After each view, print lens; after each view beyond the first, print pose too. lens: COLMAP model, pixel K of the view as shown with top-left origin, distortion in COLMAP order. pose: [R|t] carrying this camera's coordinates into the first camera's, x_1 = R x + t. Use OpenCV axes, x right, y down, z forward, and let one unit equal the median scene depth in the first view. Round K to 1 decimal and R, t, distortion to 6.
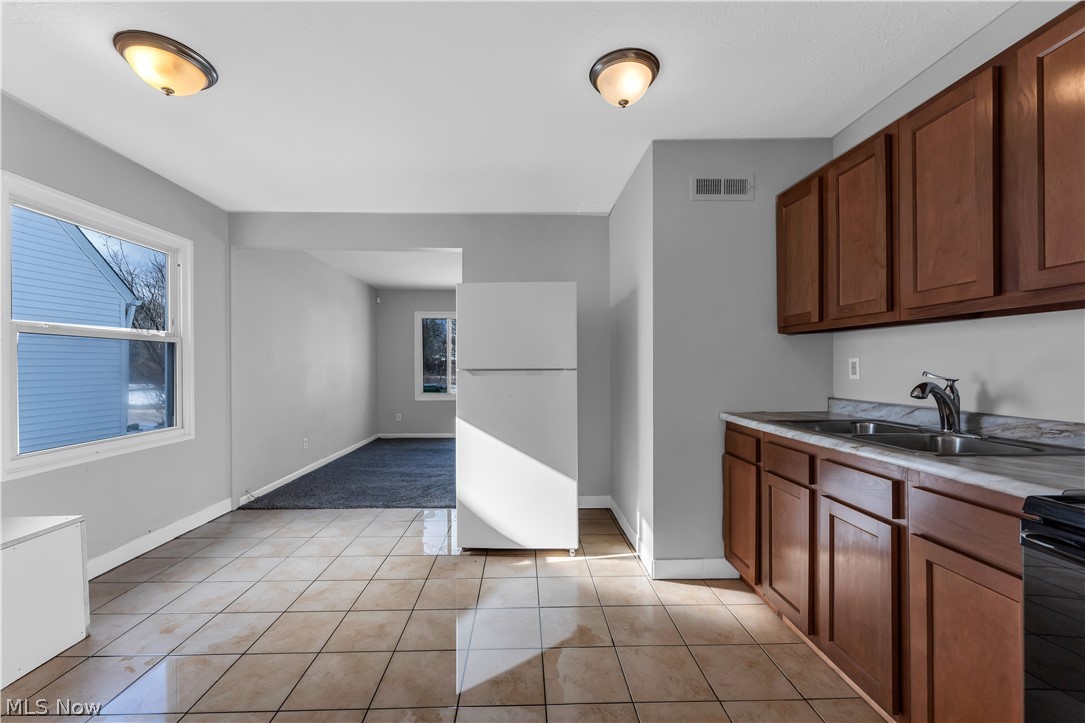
lens RADIAL K [[436.0, 0, 527.9], [0, 436.0, 368.8], [0, 0, 1]] dist [0.001494, -0.000304]
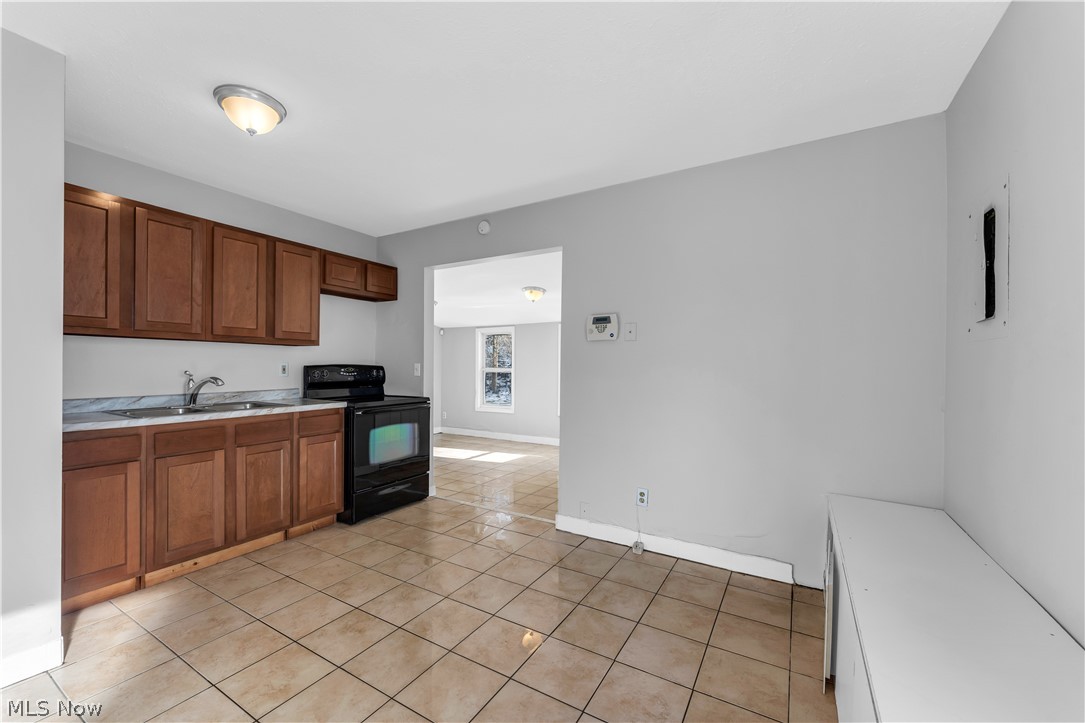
lens RADIAL K [[436.0, 0, 540.6], [0, 436.0, 365.1], [0, 0, 1]] dist [0.001494, -0.000304]
pose [[-0.845518, 0.003401, 0.533937, -1.104768], [0.005067, 0.999986, 0.001654, -0.011601], [-0.533923, 0.004103, -0.845523, 1.701110]]
